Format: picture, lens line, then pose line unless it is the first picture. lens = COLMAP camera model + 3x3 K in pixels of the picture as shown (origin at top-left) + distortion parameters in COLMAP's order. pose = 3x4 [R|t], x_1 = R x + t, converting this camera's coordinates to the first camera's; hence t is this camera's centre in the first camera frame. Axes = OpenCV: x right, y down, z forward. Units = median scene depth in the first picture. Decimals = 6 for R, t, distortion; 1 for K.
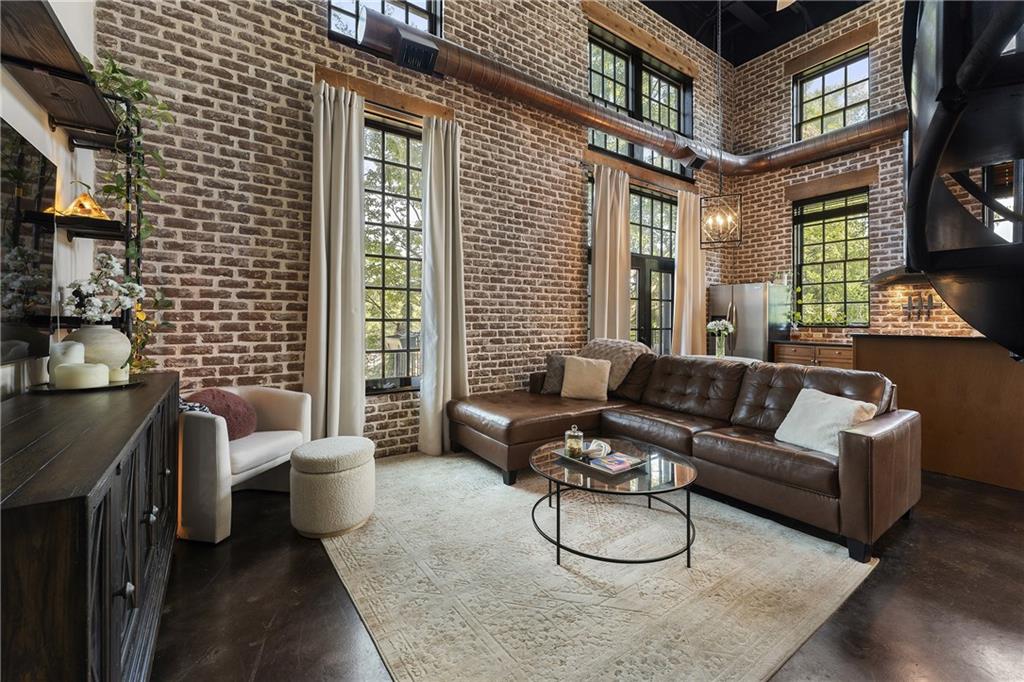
lens RADIAL K [[420.0, 0, 509.3], [0, 420.0, 320.0], [0, 0, 1]] dist [-0.001103, -0.000237]
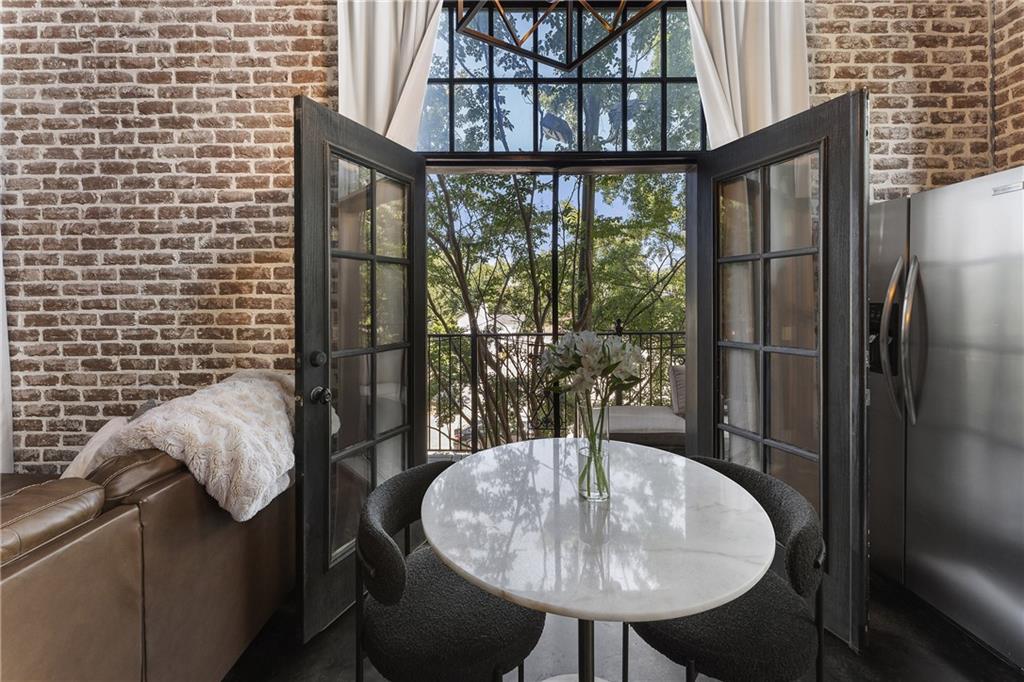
lens RADIAL K [[422.3, 0, 511.0], [0, 422.3, 300.6], [0, 0, 1]] dist [0.001017, -0.000419]
pose [[0.824953, -0.006502, -0.565164, 0.612388], [0.010353, 0.999940, 0.003608, -0.021085], [0.565106, -0.008828, 0.824971, 0.789187]]
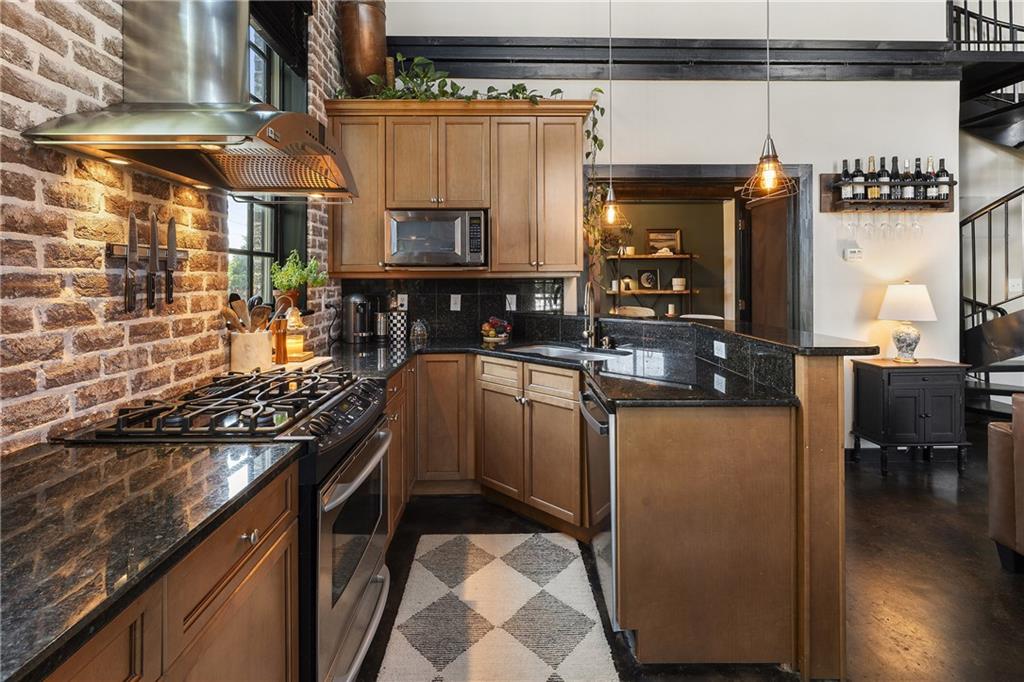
lens RADIAL K [[493.2, 0, 520.3], [0, 493.2, 280.2], [0, 0, 1]] dist [-0.001220, -0.002127]
pose [[-0.835587, 0.002641, 0.549352, 0.664029], [0.002242, 0.999997, -0.001397, -0.019759], [-0.549354, 0.000064, -0.835590, 1.221975]]
